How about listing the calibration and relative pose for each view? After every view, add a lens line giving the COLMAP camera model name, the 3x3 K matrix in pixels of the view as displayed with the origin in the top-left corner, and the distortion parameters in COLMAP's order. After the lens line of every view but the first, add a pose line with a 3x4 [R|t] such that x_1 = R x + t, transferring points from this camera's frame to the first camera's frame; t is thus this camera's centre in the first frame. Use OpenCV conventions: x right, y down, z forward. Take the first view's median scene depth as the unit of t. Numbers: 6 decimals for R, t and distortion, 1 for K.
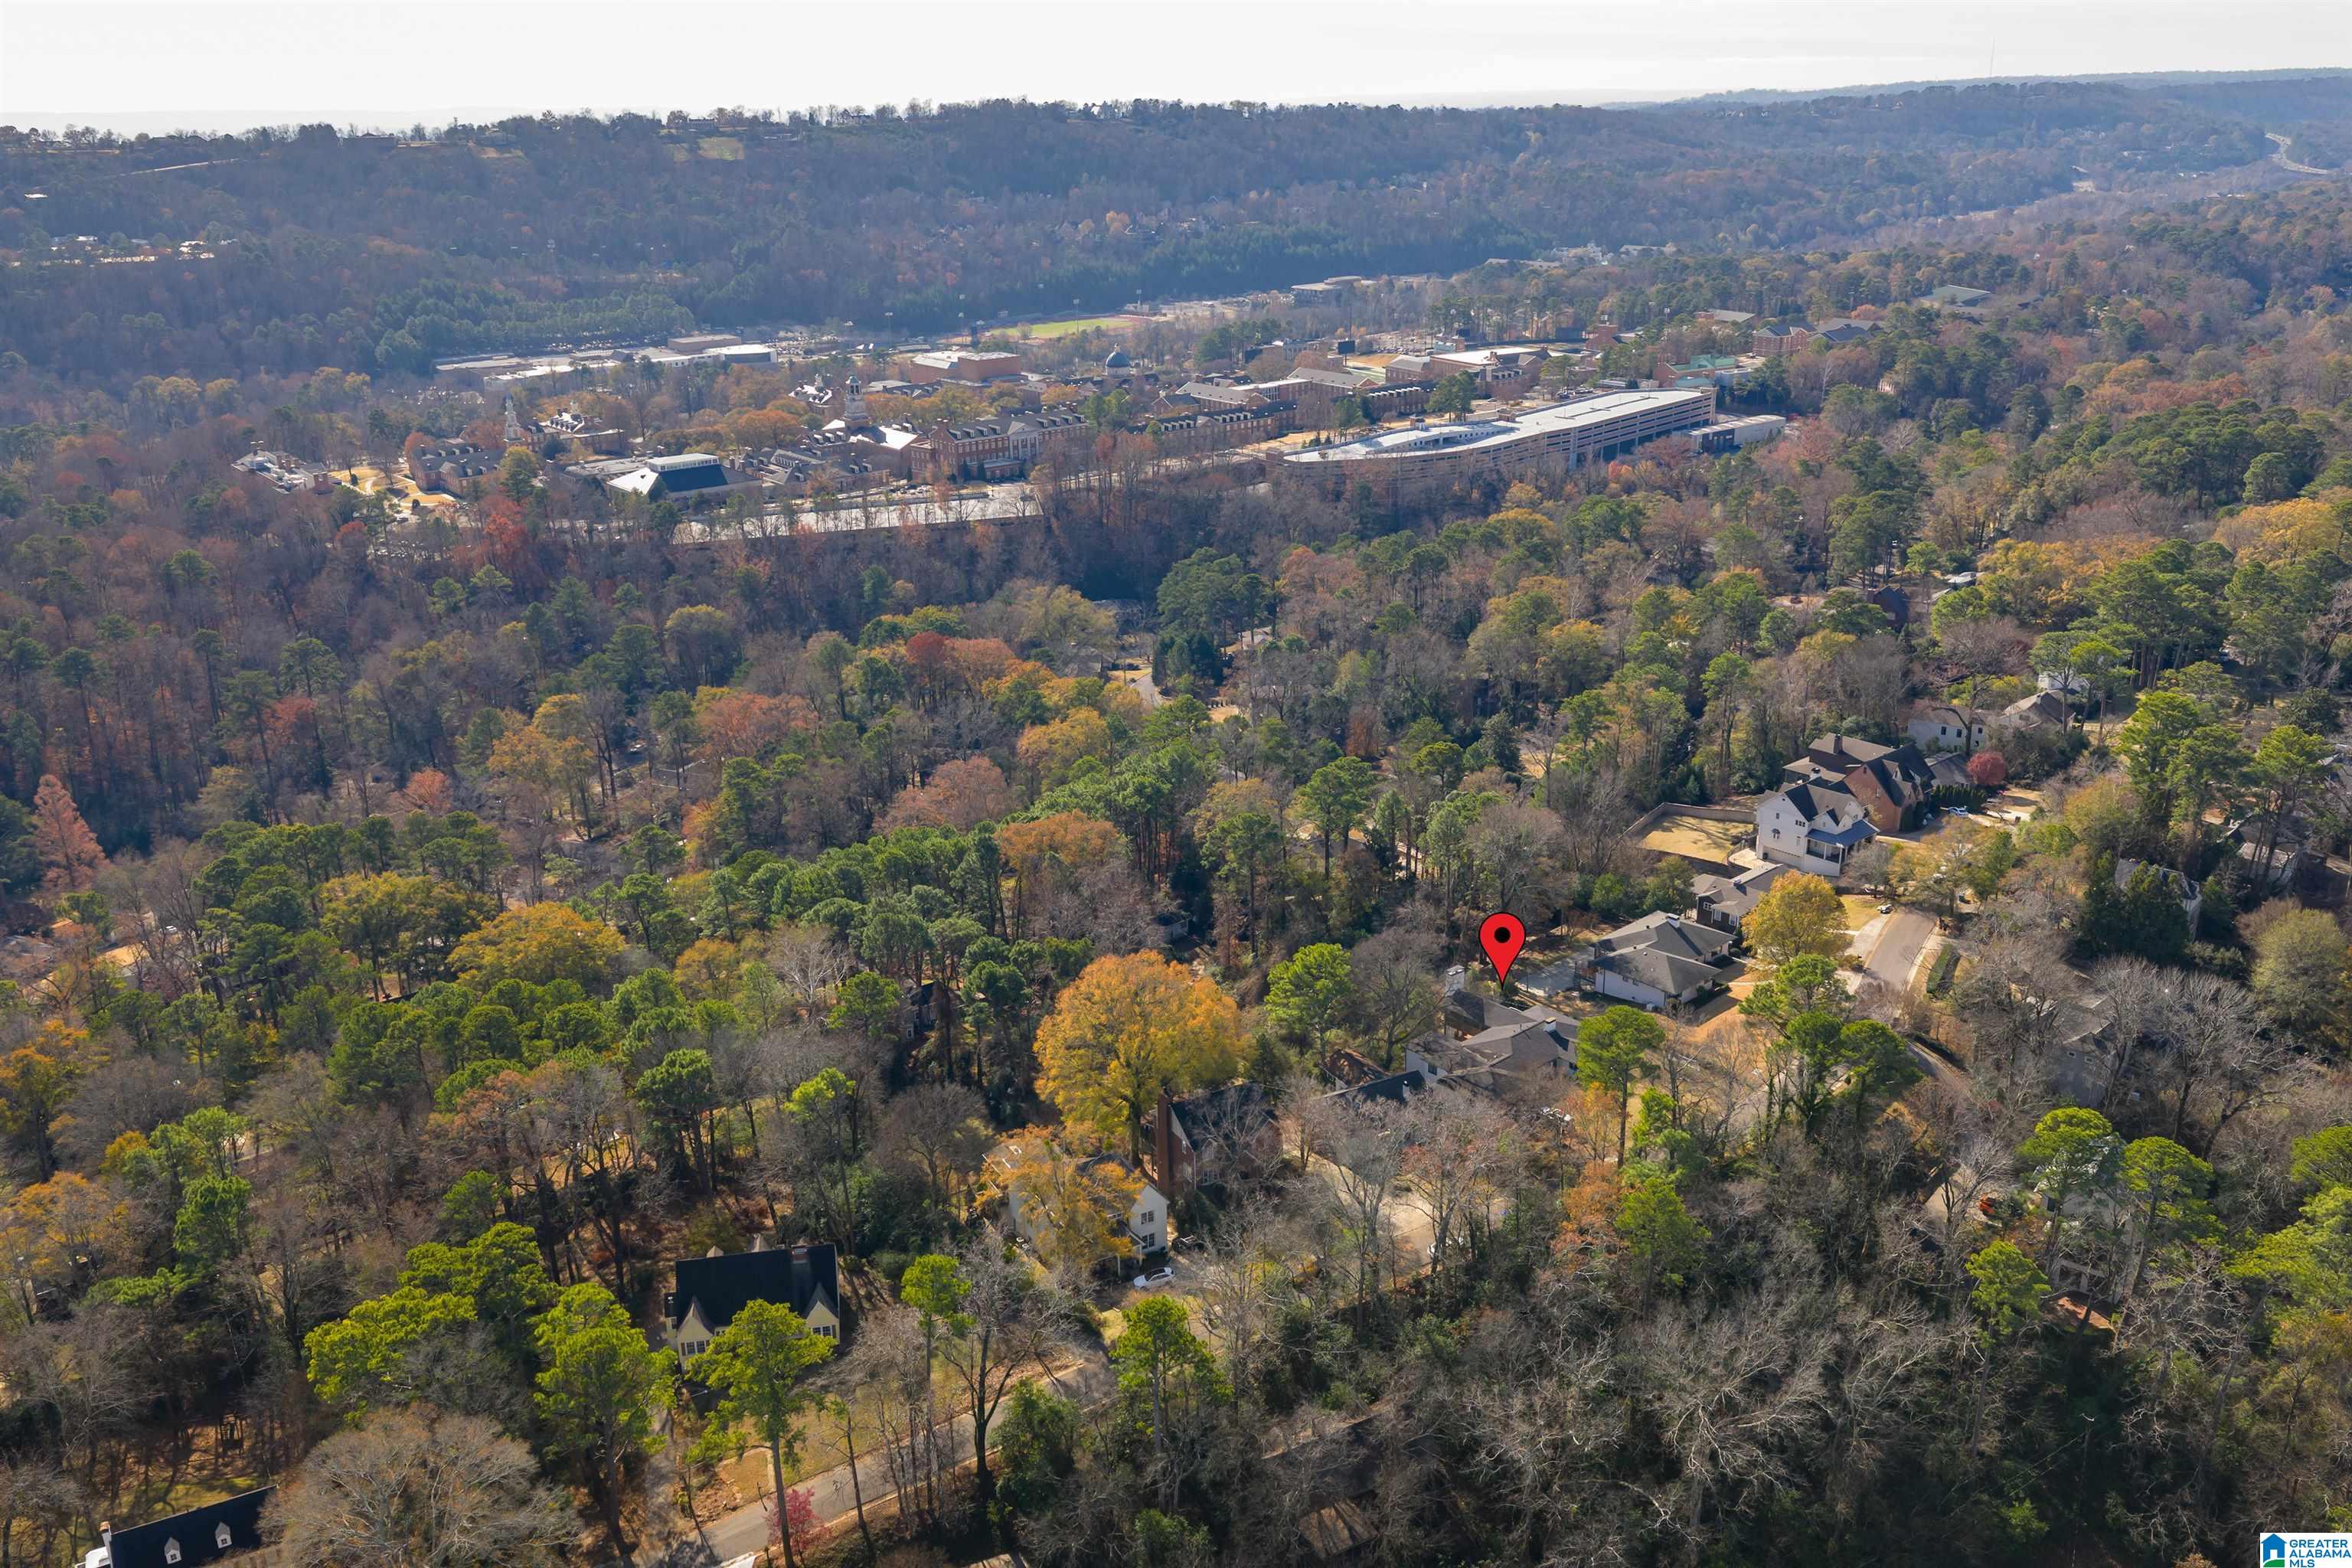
lens RADIAL K [[1929.2, 0, 1174.8], [0, 1929.2, 793.8], [0, 0, 1]] dist [0.014814, -0.024879]
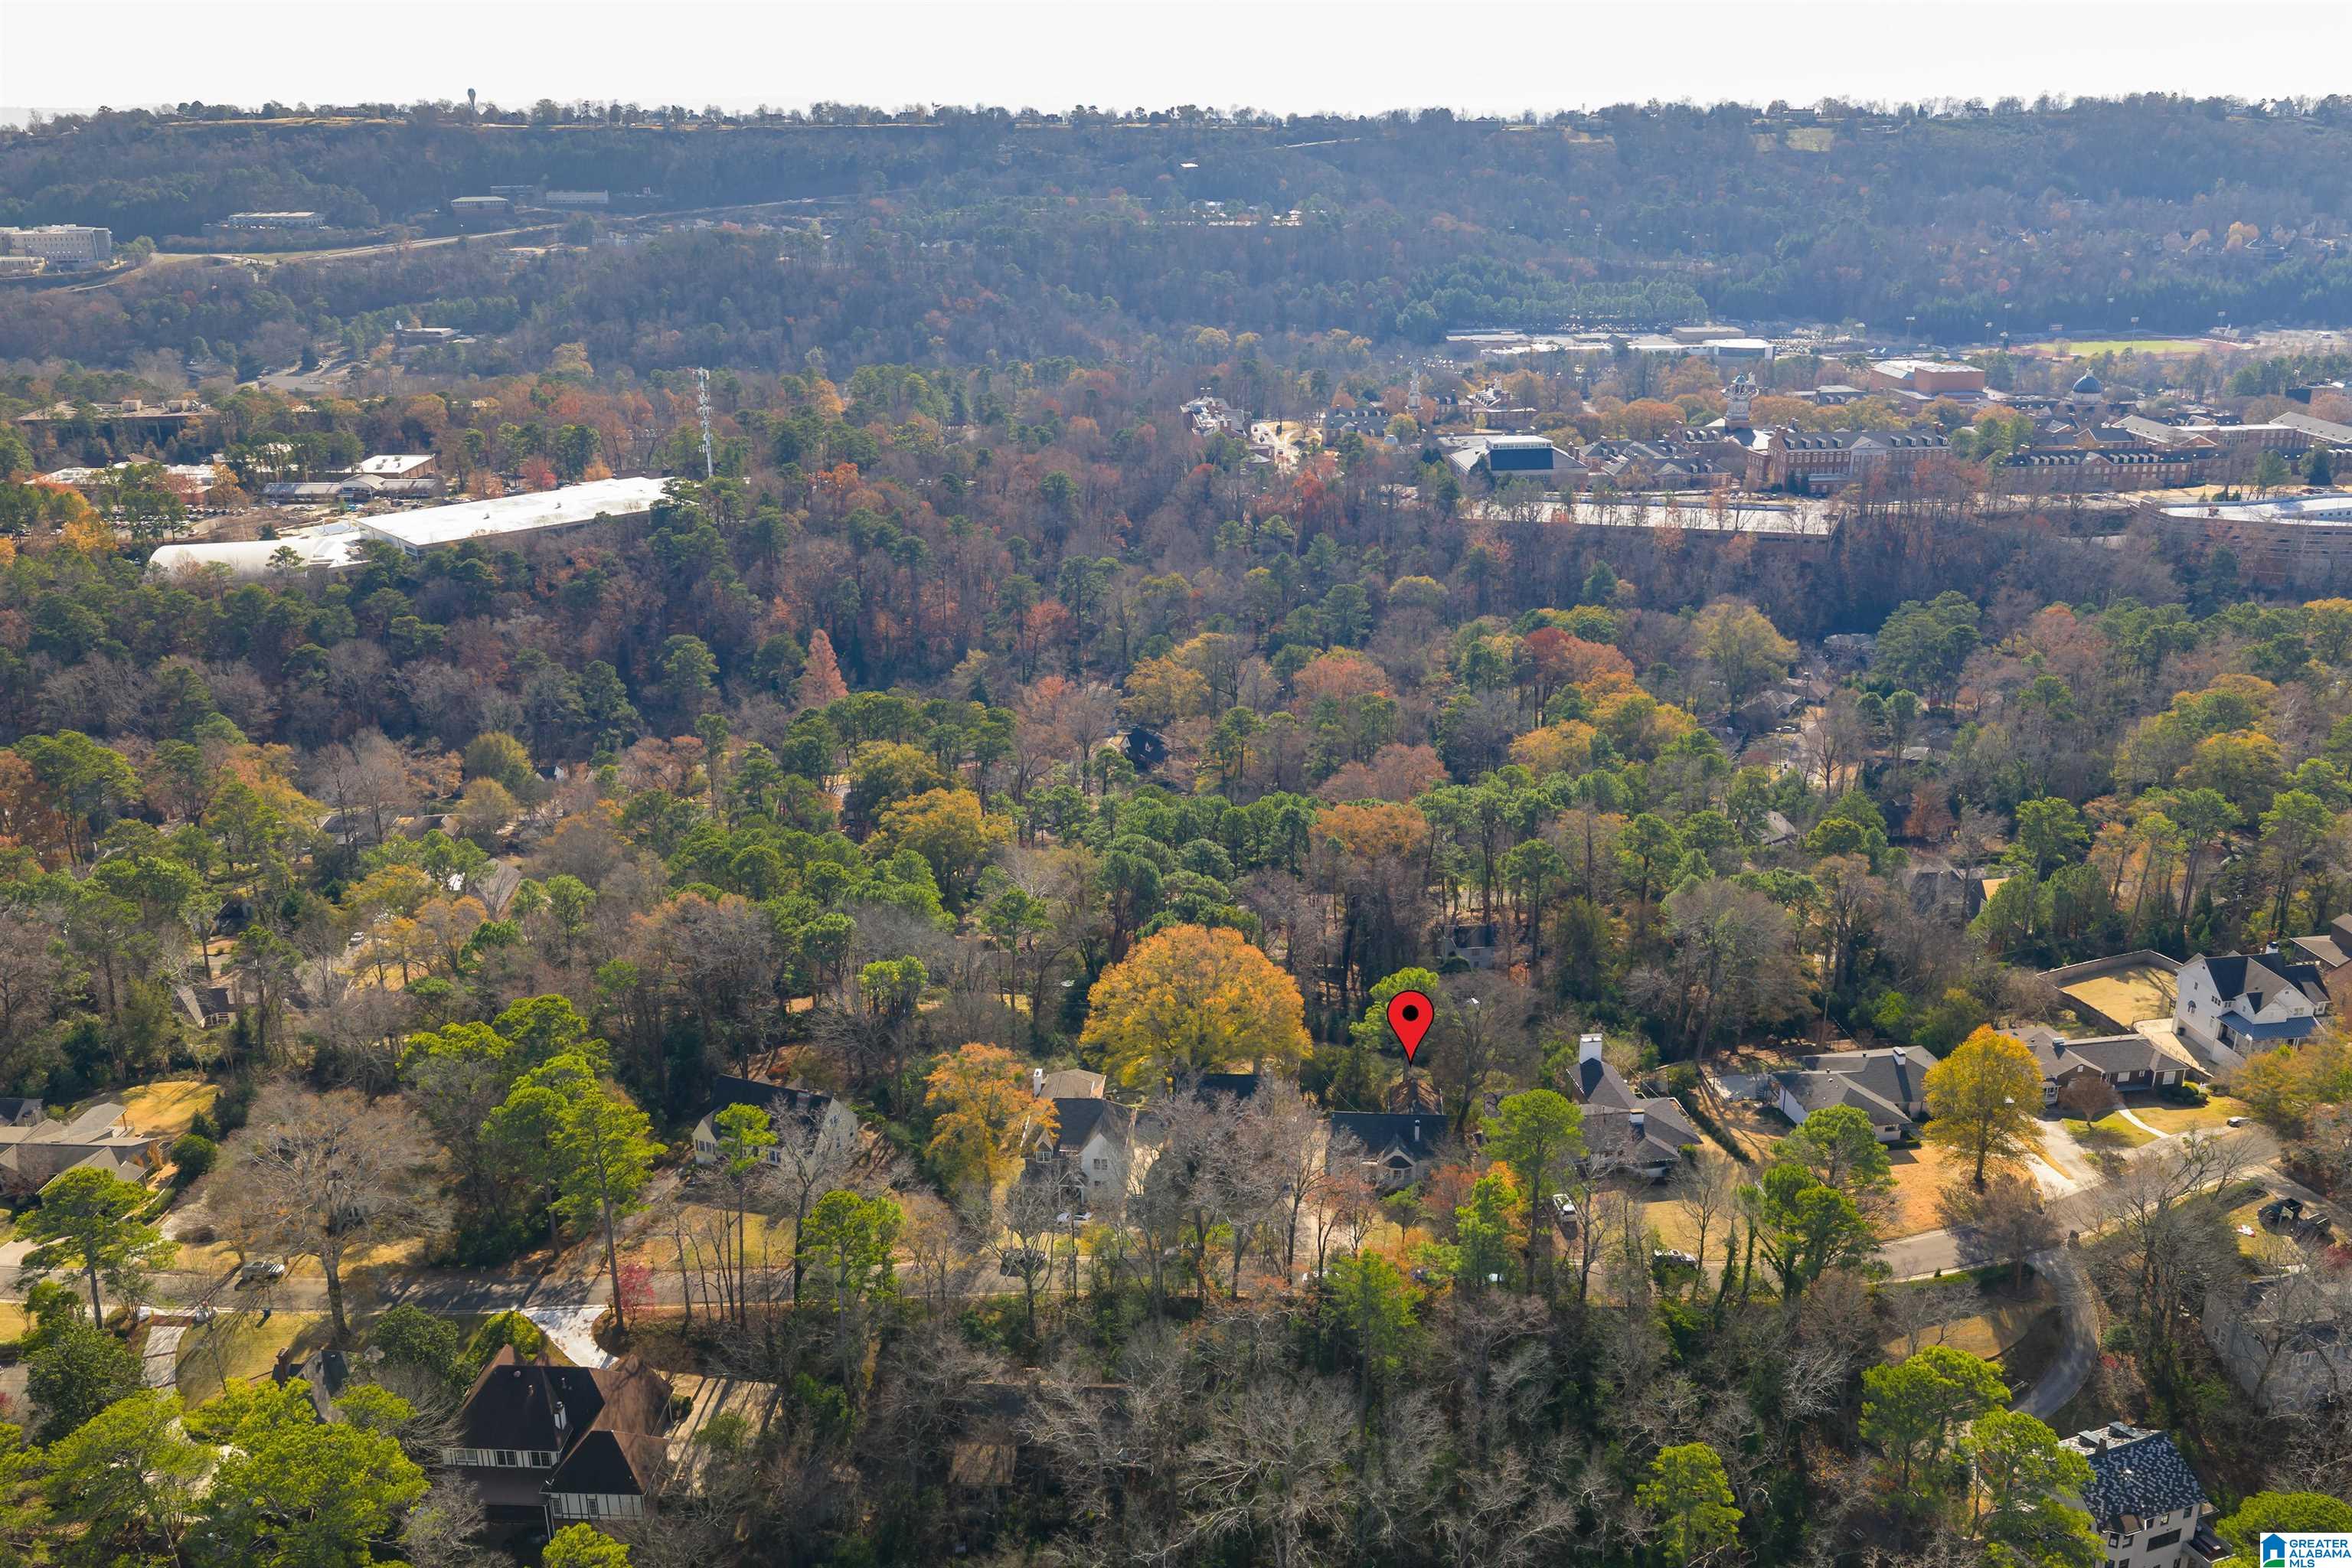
lens RADIAL K [[1929.2, 0, 1177.3], [0, 1929.2, 776.9], [0, 0, 1]] dist [0.014814, -0.024879]
pose [[0.840538, 0.192820, -0.506277, 0.077389], [-0.193760, 0.979699, 0.051440, -0.007581], [0.505918, 0.054859, 0.860836, 0.015401]]
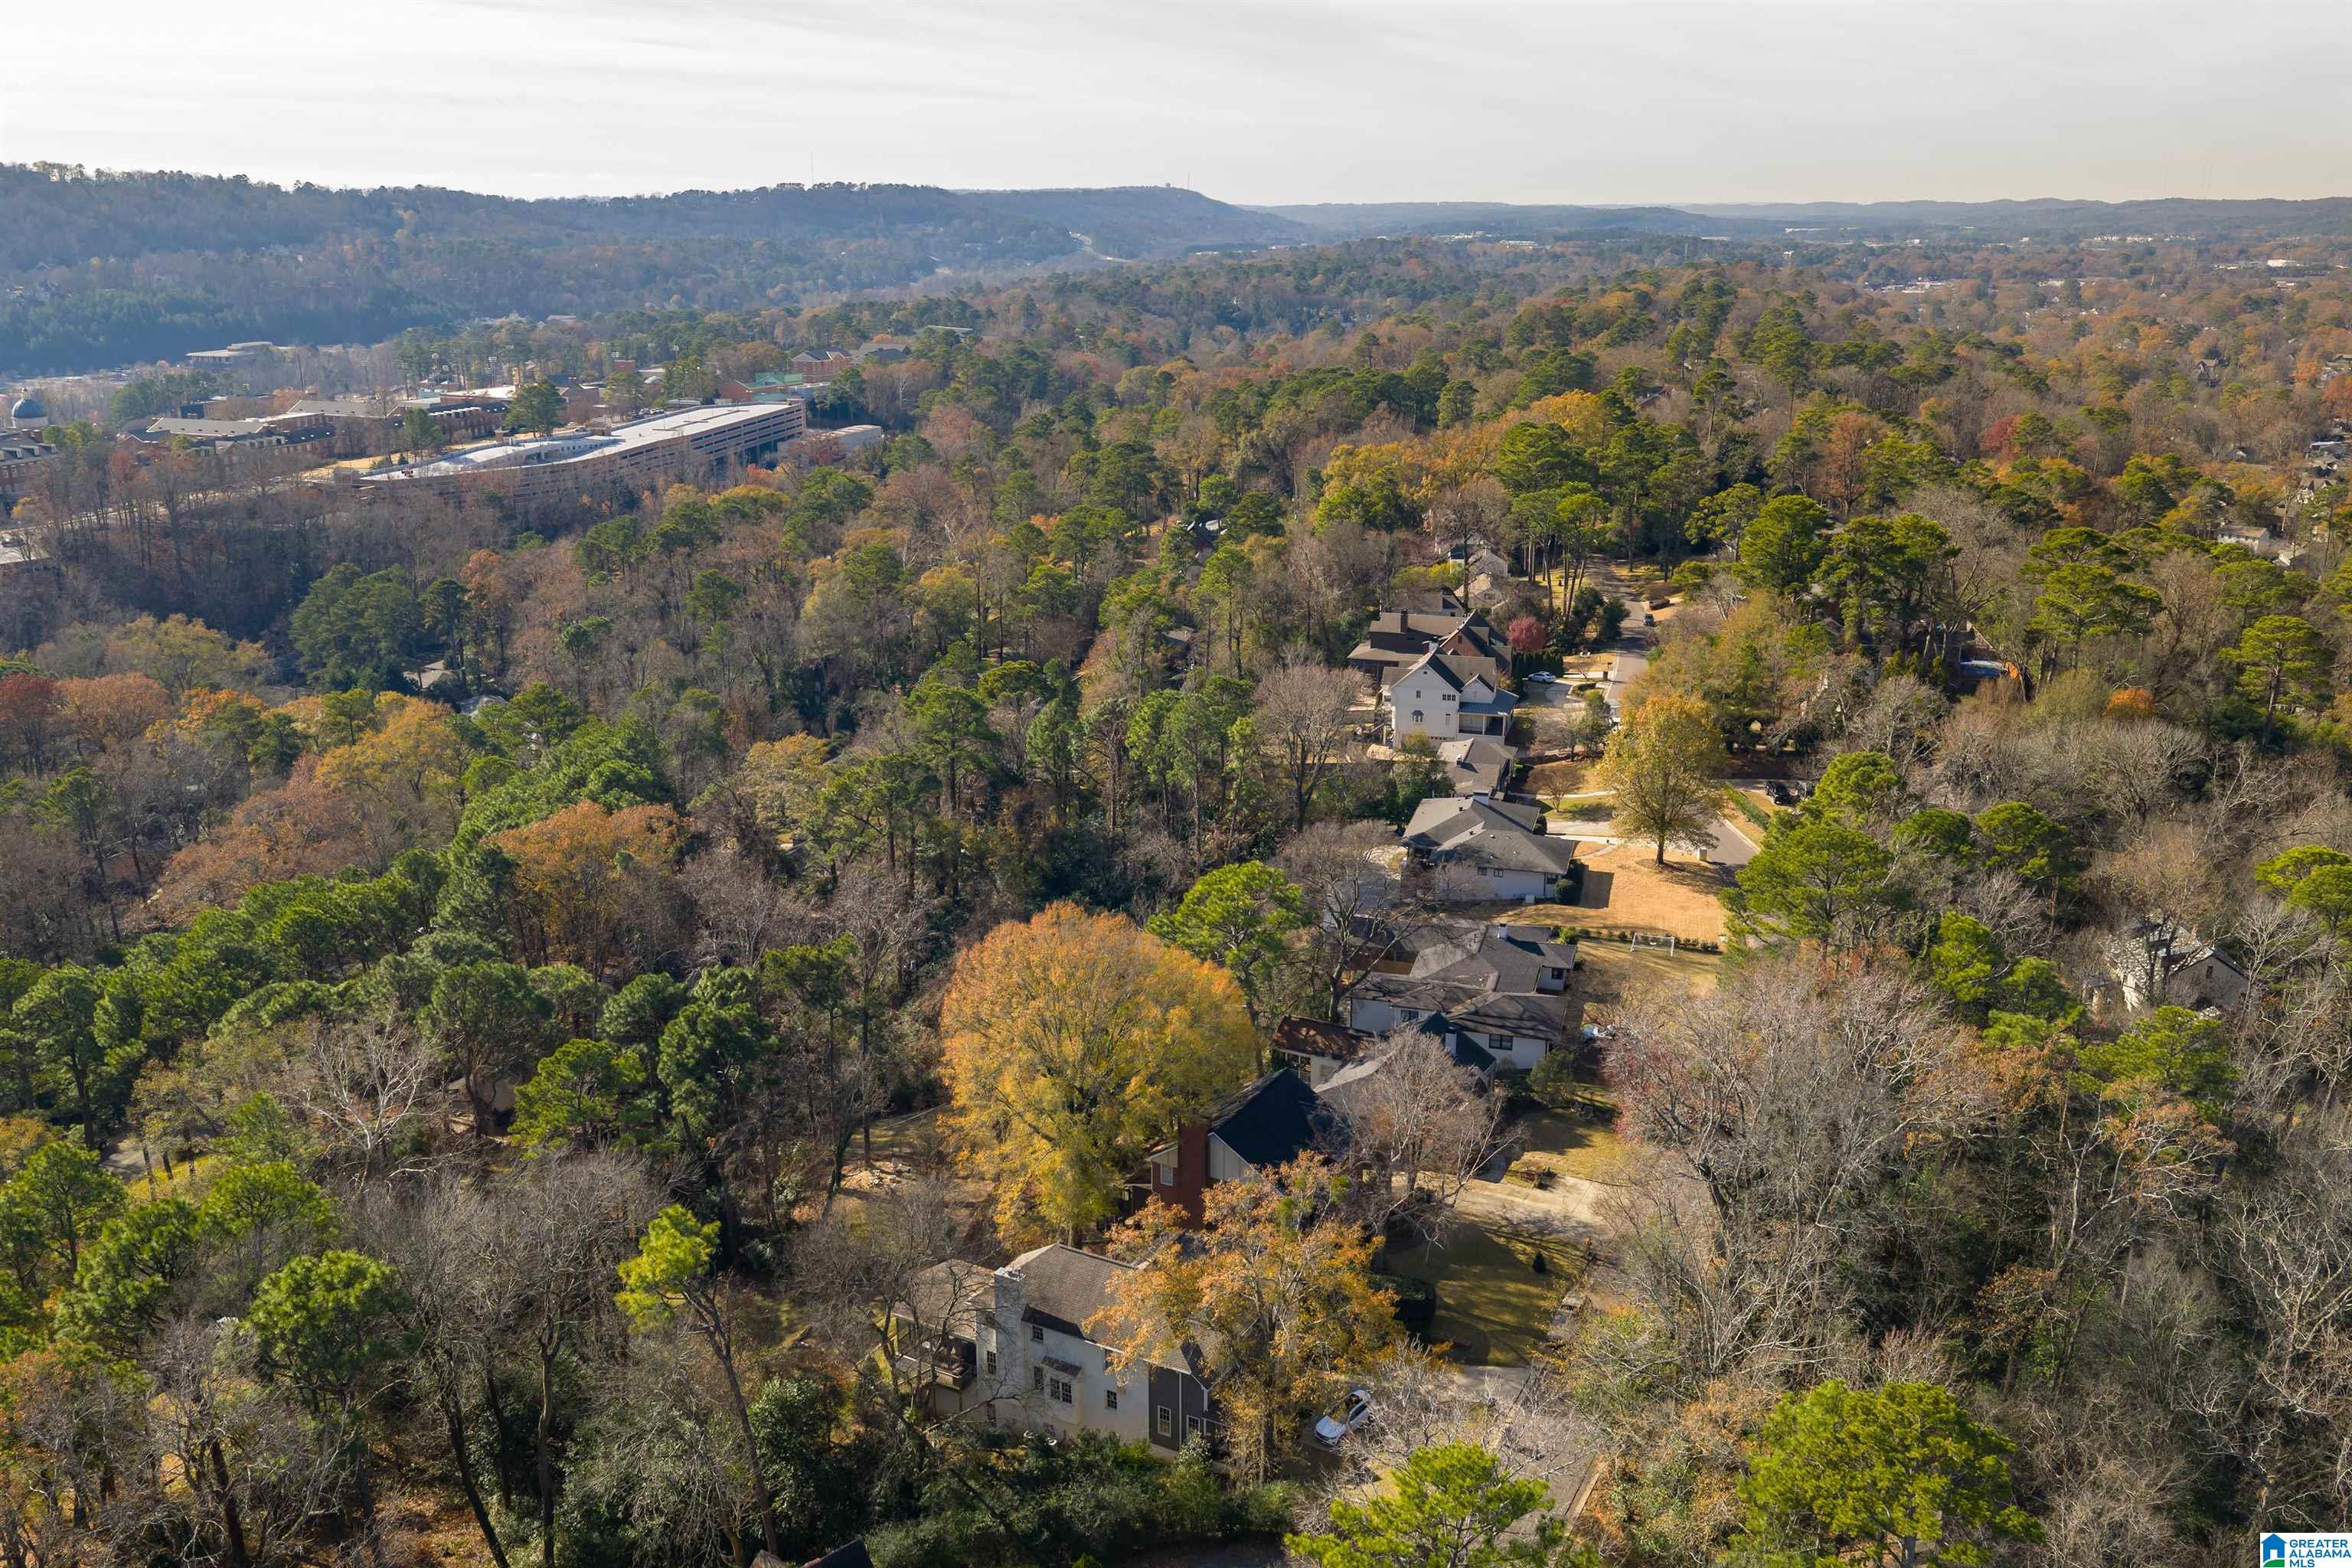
lens RADIAL K [[1929.2, 0, 1182.7], [0, 1929.2, 799.7], [0, 0, 1]] dist [0.014814, -0.024879]
pose [[0.842463, -0.141110, 0.519945, -0.047613], [0.167710, 0.985828, -0.004192, 0.009580], [-0.511985, 0.090731, 0.854189, 0.076826]]
